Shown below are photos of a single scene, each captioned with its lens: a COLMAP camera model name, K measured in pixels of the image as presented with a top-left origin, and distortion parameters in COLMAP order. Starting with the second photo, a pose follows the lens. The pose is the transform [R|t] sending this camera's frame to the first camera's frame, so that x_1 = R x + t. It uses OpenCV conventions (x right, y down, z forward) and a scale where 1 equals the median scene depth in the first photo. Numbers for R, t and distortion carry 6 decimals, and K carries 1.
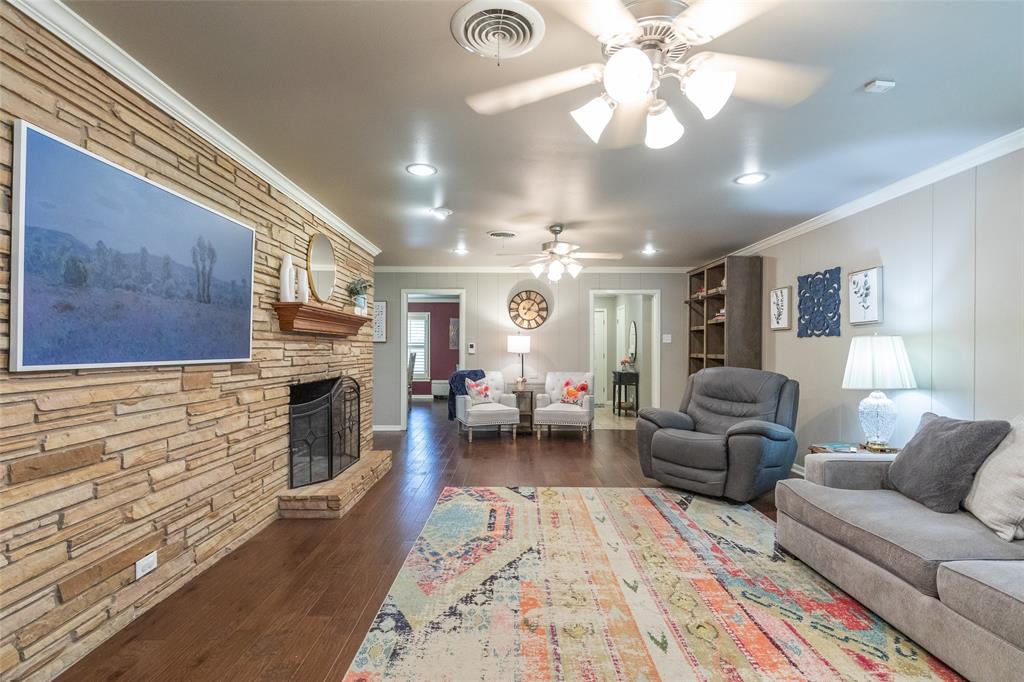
lens RADIAL K [[479.1, 0, 529.8], [0, 479.1, 346.9], [0, 0, 1]] dist [0.001063, 0.000130]
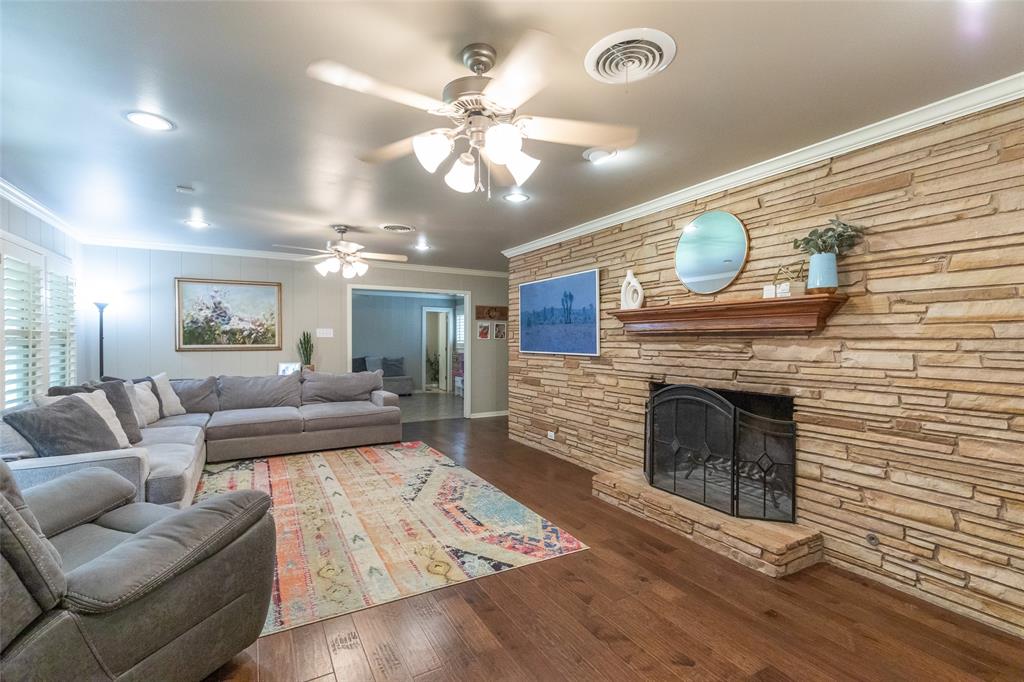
lens RADIAL K [[464.7, 0, 511.9], [0, 464.7, 345.7], [0, 0, 1]] dist [0.011427, 0.000346]
pose [[-0.889145, -0.002526, -0.457618, 0.428640], [-0.004831, 0.999981, 0.003866, -0.009254], [0.457599, 0.005648, -0.889141, 2.799303]]
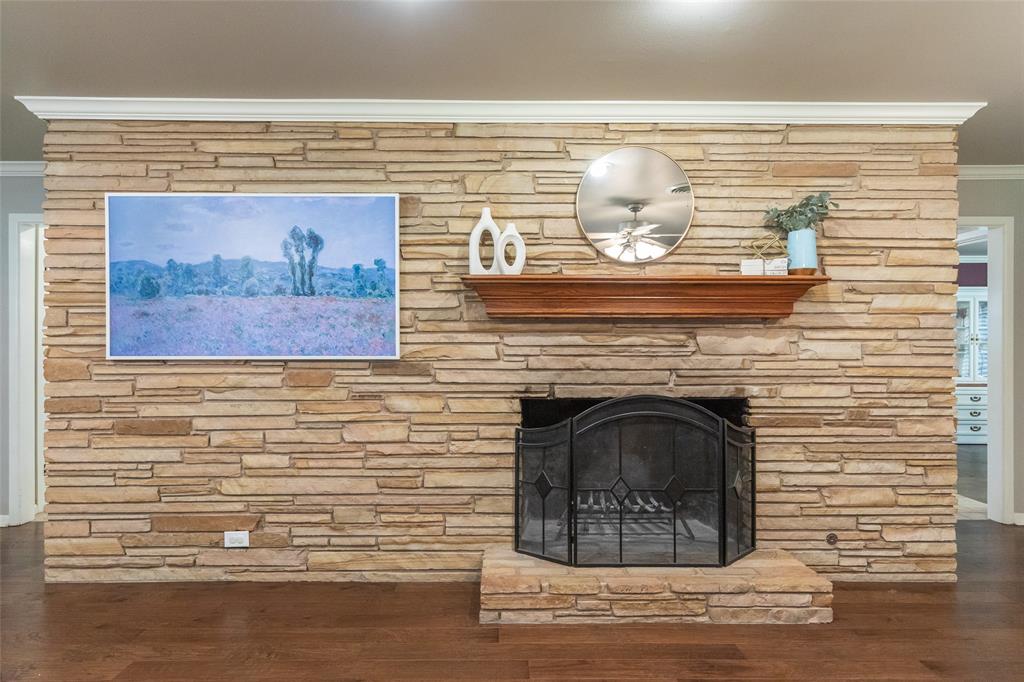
lens RADIAL K [[598.5, 0, 512.0], [0, 598.5, 341.0], [0, 0, 1]] dist [0.008814, 0.000355]
pose [[-0.029001, -0.003944, -0.999572, 0.531986], [0.005402, 0.999977, -0.004103, 0.004829], [0.999565, -0.005518, -0.028979, 1.562377]]
